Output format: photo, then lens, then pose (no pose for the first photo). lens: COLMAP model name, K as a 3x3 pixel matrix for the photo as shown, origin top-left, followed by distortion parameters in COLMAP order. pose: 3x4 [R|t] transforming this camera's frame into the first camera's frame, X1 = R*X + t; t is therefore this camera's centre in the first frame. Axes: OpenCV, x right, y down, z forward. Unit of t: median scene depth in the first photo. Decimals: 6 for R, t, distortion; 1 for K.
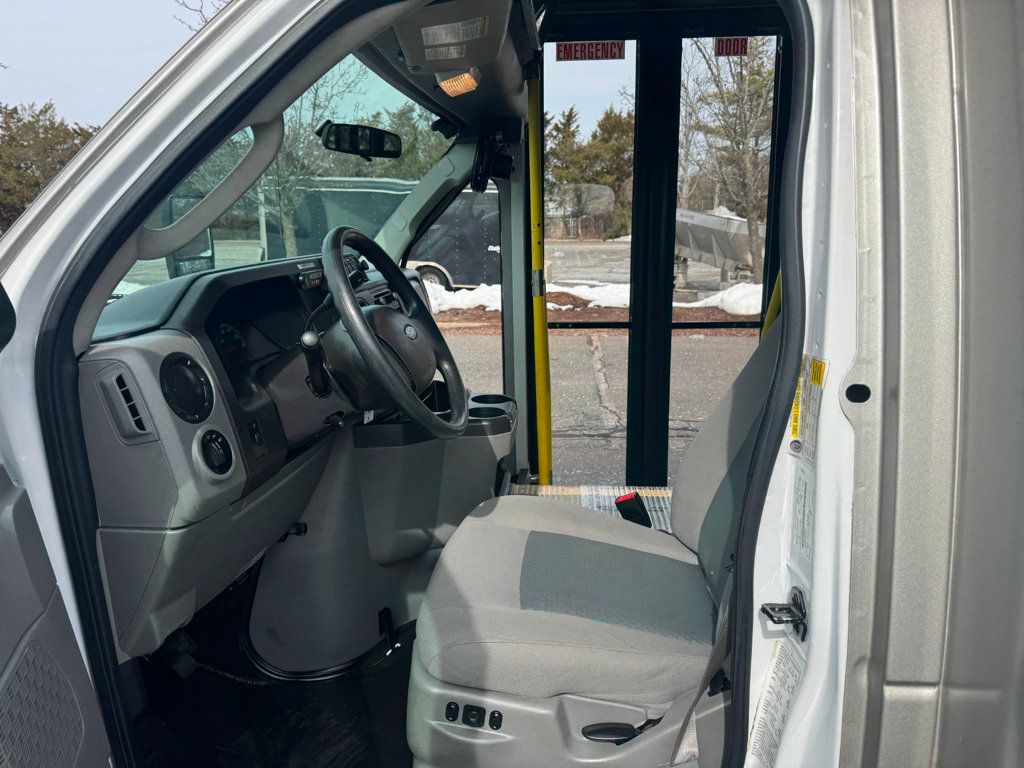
lens RADIAL K [[712.1, 0, 512.0], [0, 712.1, 374.5], [0, 0, 1]] dist [0.041064, -0.051372]
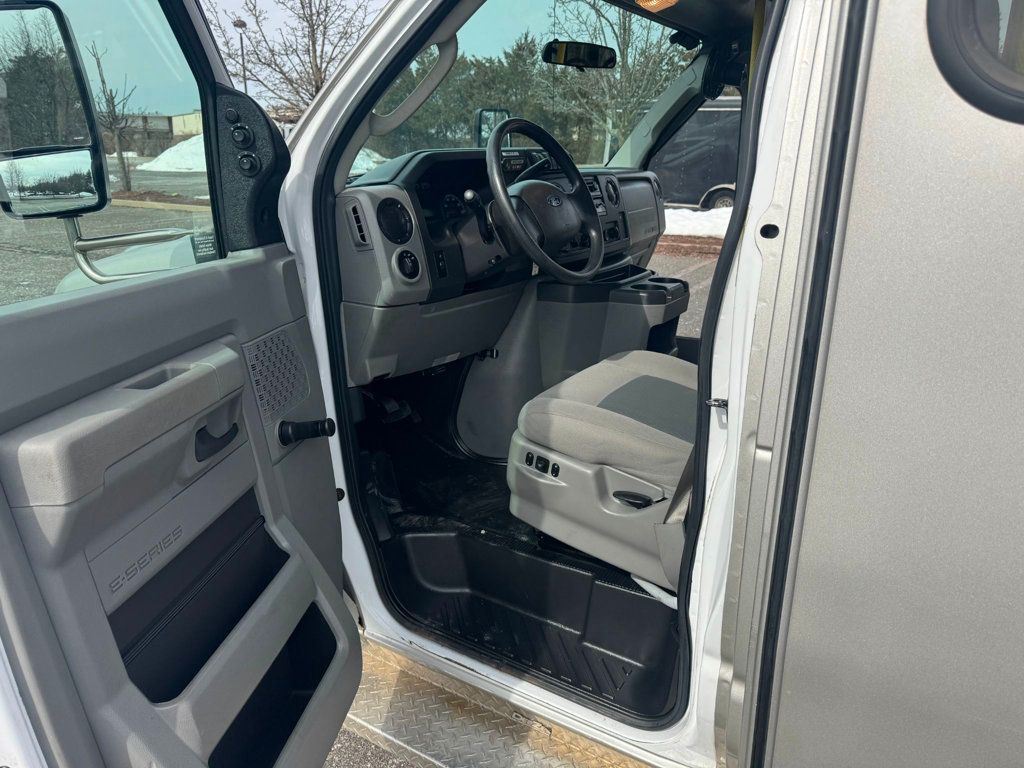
lens RADIAL K [[712.1, 0, 516.9], [0, 712.1, 388.4], [0, 0, 1]] dist [0.041064, -0.051372]
pose [[0.890733, 0.156478, -0.426743, 0.496027], [-0.108376, 0.984910, 0.134934, 0.134240], [0.441418, -0.073942, 0.894250, -0.307326]]
